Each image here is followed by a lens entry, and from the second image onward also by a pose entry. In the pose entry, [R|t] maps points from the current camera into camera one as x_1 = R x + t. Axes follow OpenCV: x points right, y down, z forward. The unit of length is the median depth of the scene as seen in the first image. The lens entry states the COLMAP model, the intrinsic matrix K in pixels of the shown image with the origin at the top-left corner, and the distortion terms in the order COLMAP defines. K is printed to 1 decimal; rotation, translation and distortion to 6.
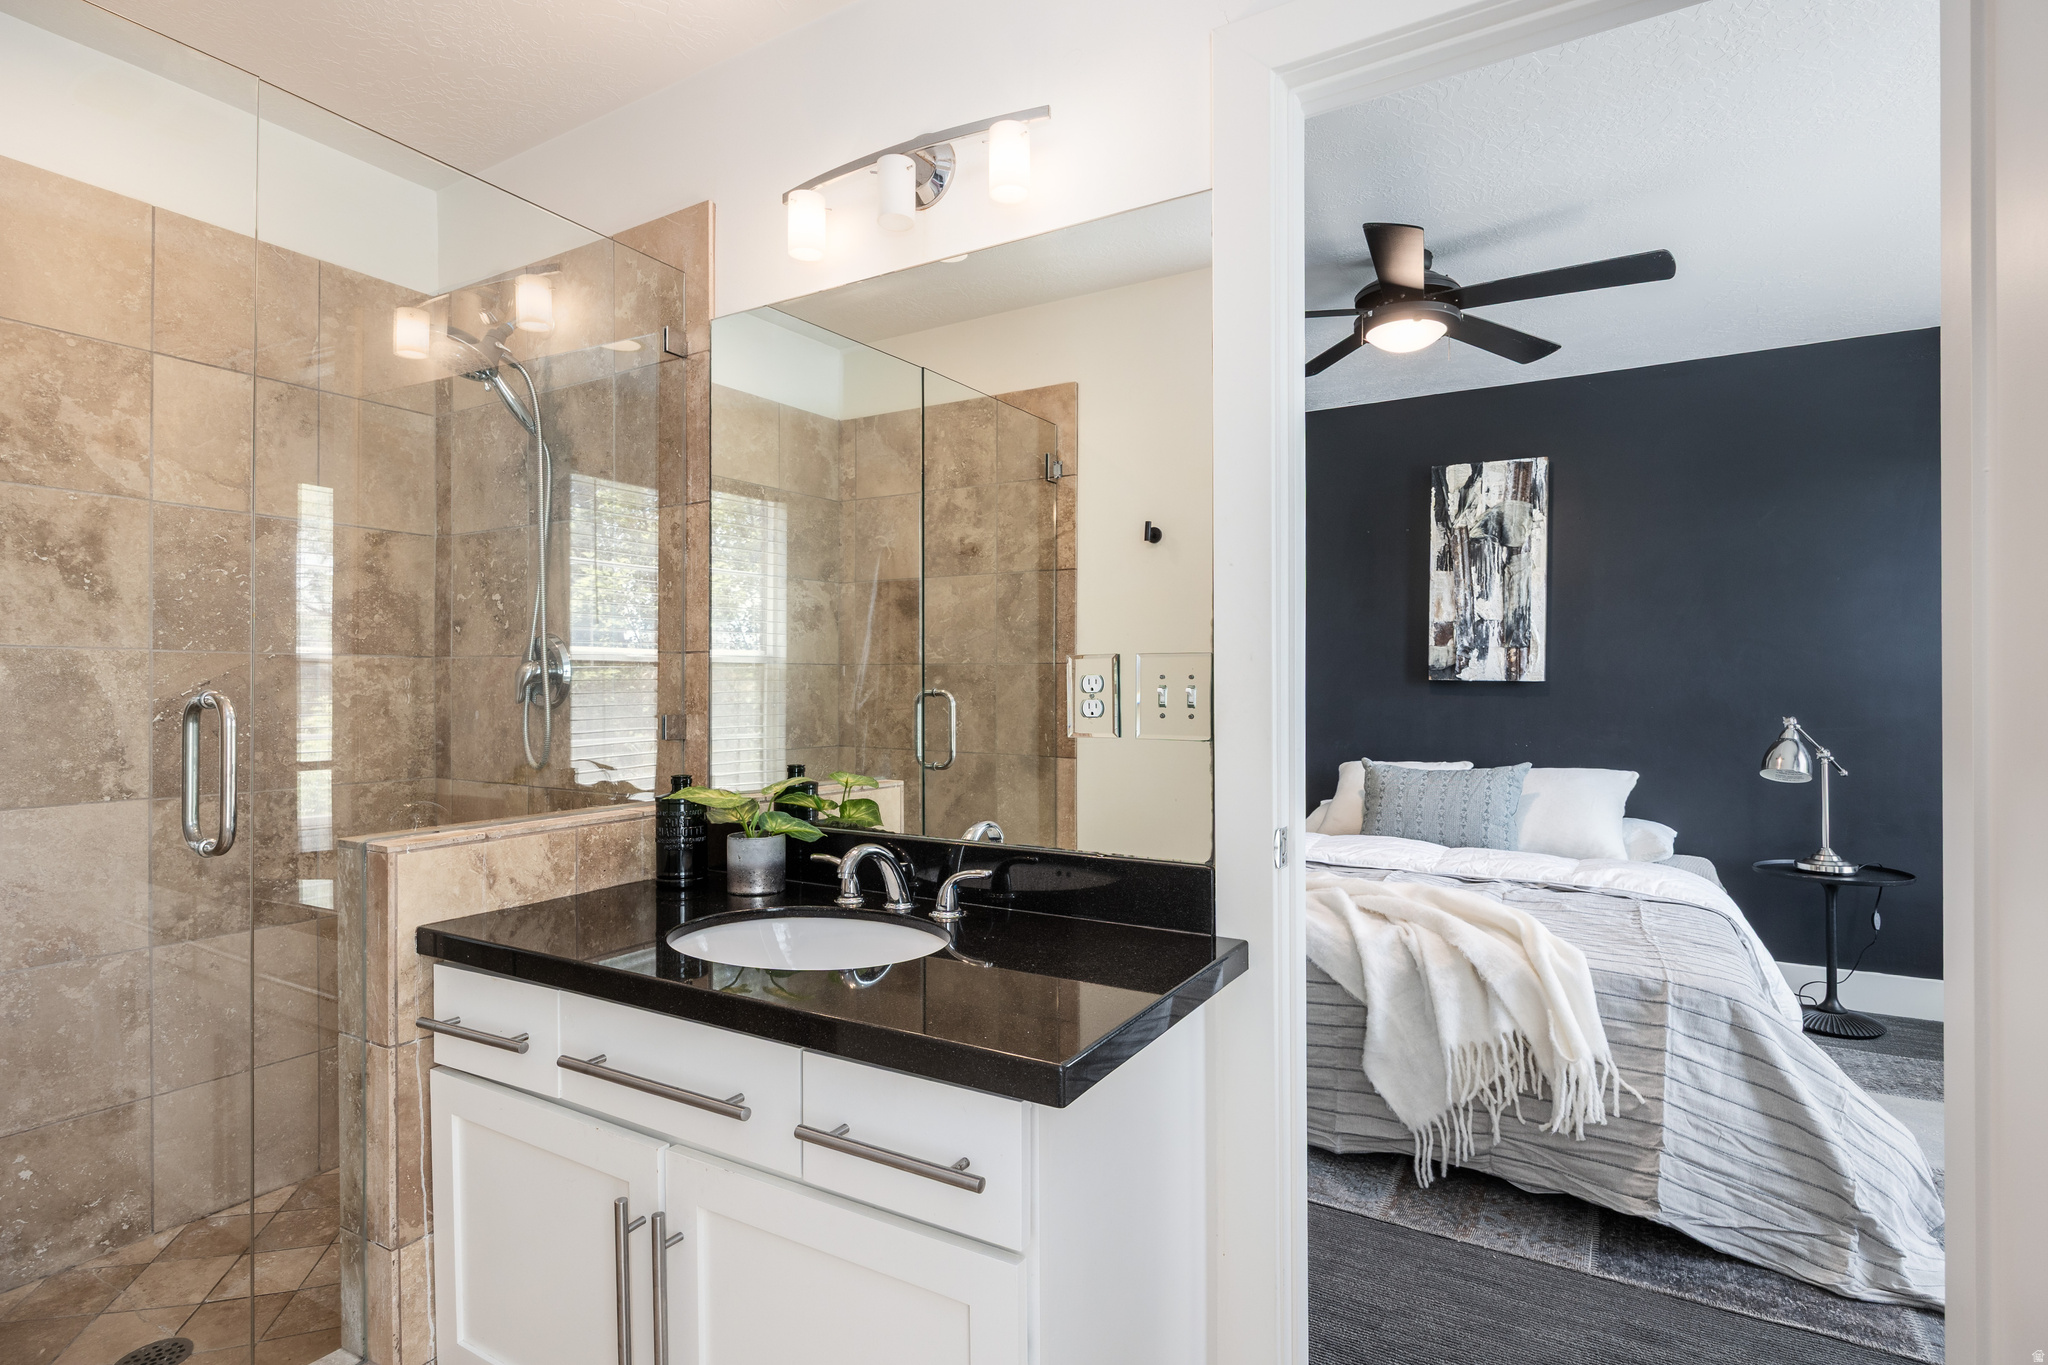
lens RADIAL K [[1000.8, 0, 980.7], [0, 1000.8, 676.9], [0, 0, 1]] dist [-0.001947, 0.000575]
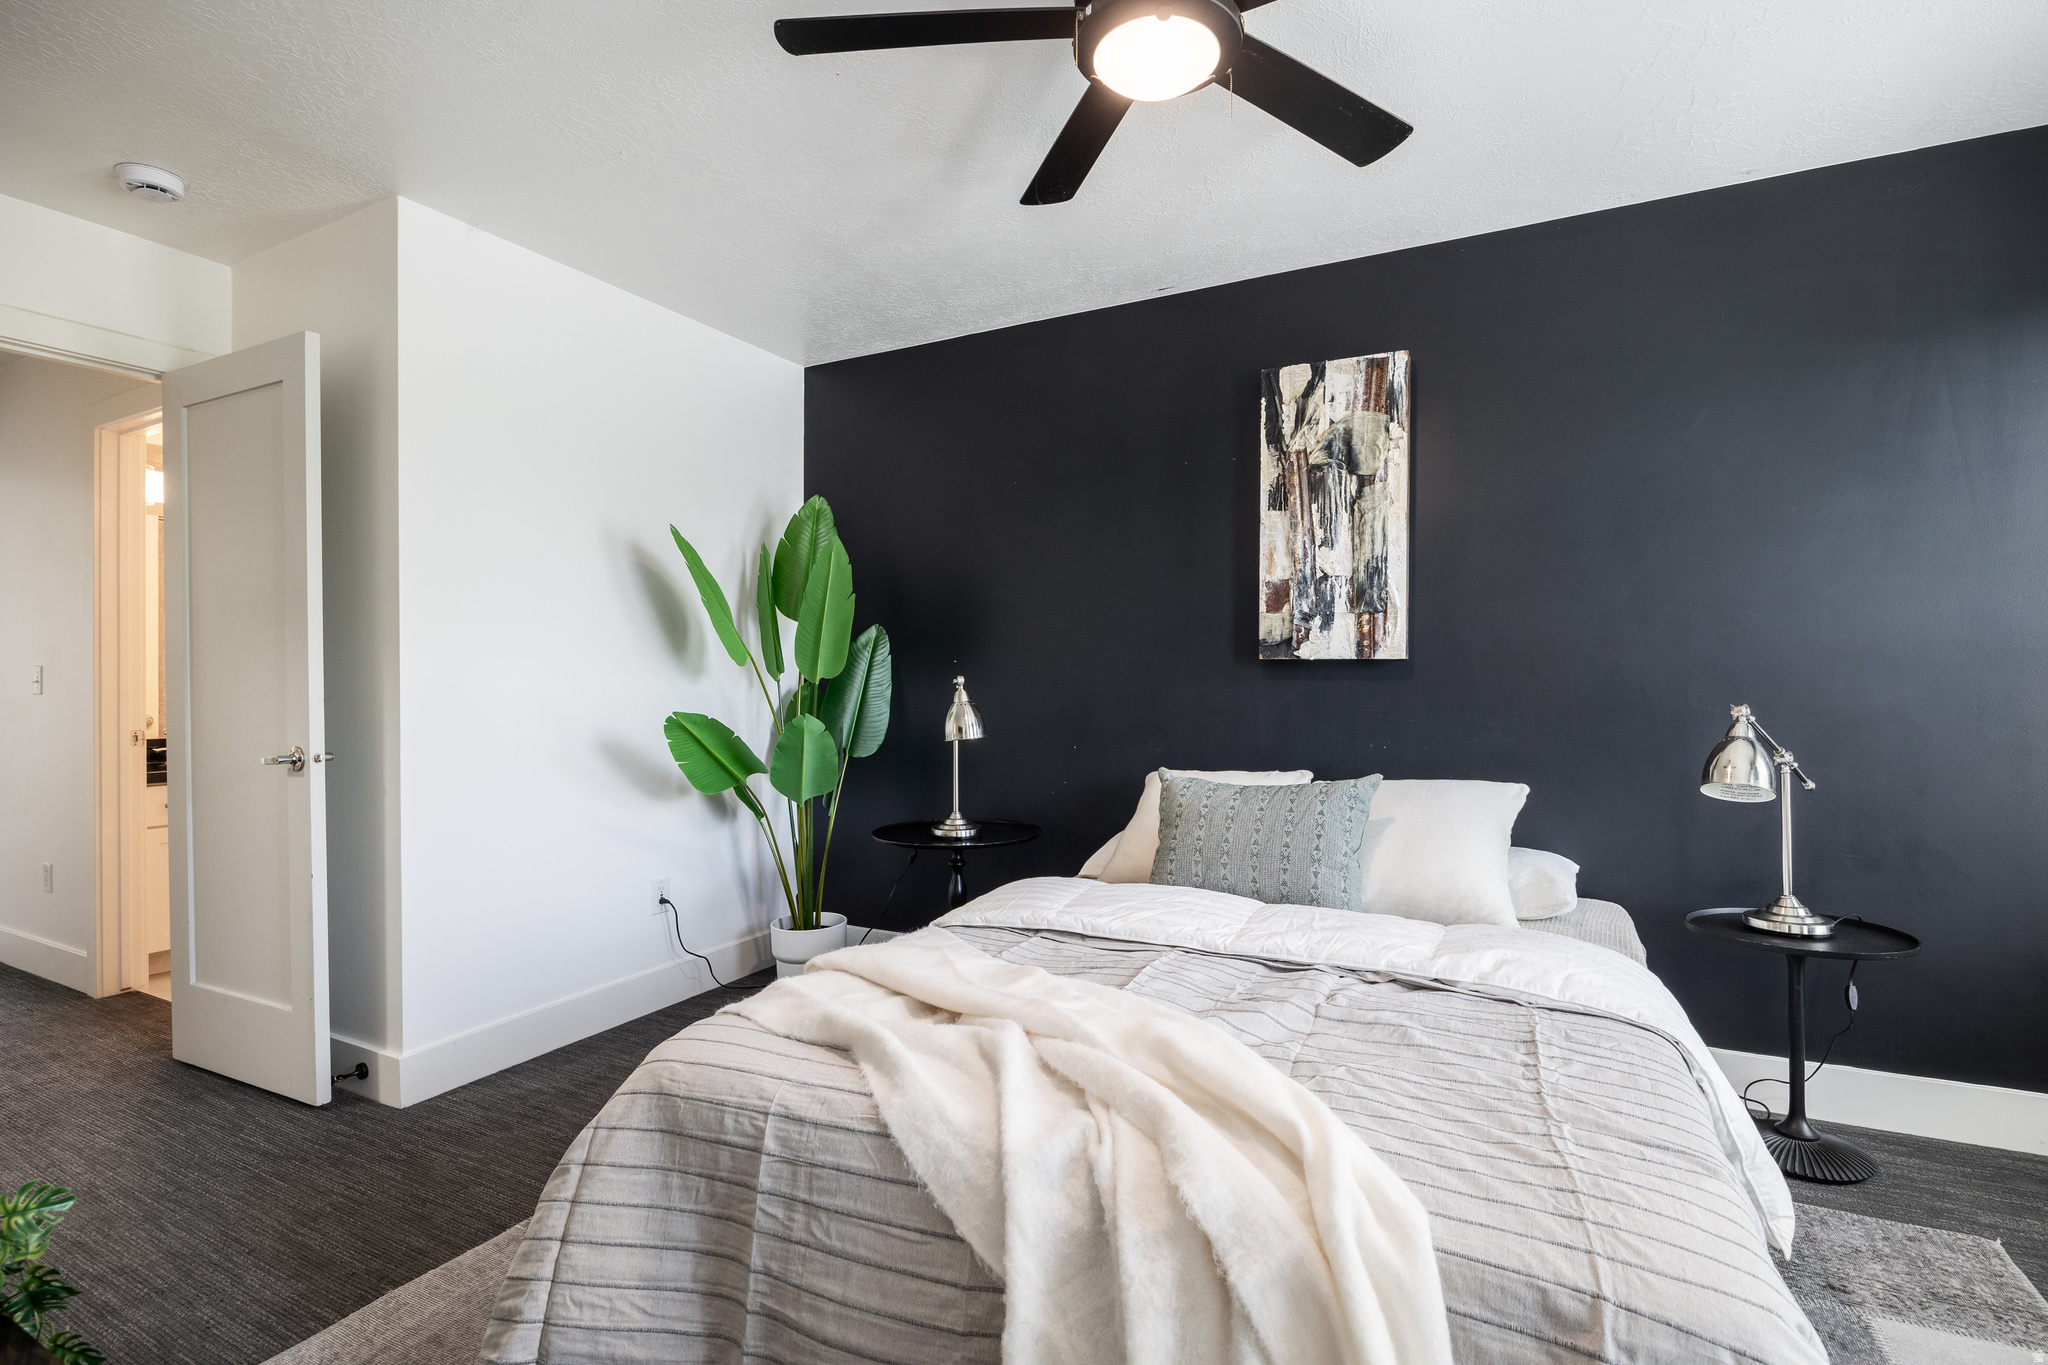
lens RADIAL K [[1000.8, 0, 1008.3], [0, 1000.8, 665.8], [0, 0, 1]] dist [-0.001947, 0.000575]
pose [[0.994418, -0.001571, 0.105504, 0.209650], [0.002551, 0.999955, -0.009150, 0.016039], [-0.105485, 0.009368, 0.994377, 0.323146]]
